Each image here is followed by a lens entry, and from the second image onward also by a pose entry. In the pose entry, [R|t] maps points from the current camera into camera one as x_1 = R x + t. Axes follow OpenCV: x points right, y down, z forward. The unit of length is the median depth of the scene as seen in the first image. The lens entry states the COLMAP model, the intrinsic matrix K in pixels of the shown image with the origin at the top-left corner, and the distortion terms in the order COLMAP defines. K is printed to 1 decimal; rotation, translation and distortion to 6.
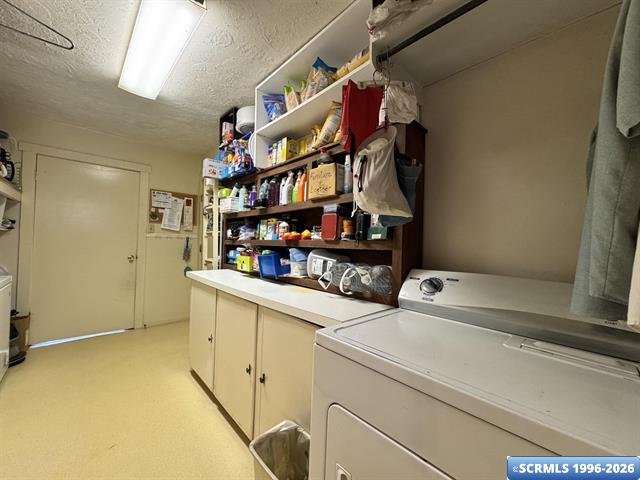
lens RADIAL K [[256.3, 0, 320.0], [0, 256.3, 240.0], [0, 0, 1]] dist [-0.000279, -0.000076]
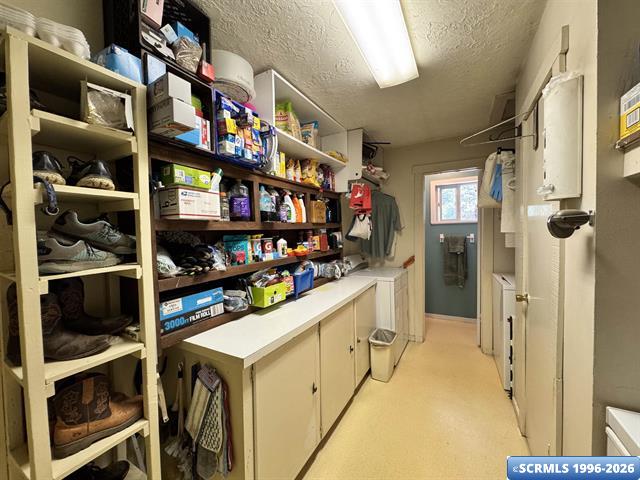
lens RADIAL K [[256.3, 0, 320.0], [0, 256.3, 240.0], [0, 0, 1]] dist [-0.000279, -0.000076]
pose [[-0.310217, -0.050595, 0.949319, -1.131317], [0.000449, 0.998575, 0.053367, -0.119763], [-0.950666, 0.016982, -0.309752, 1.175295]]
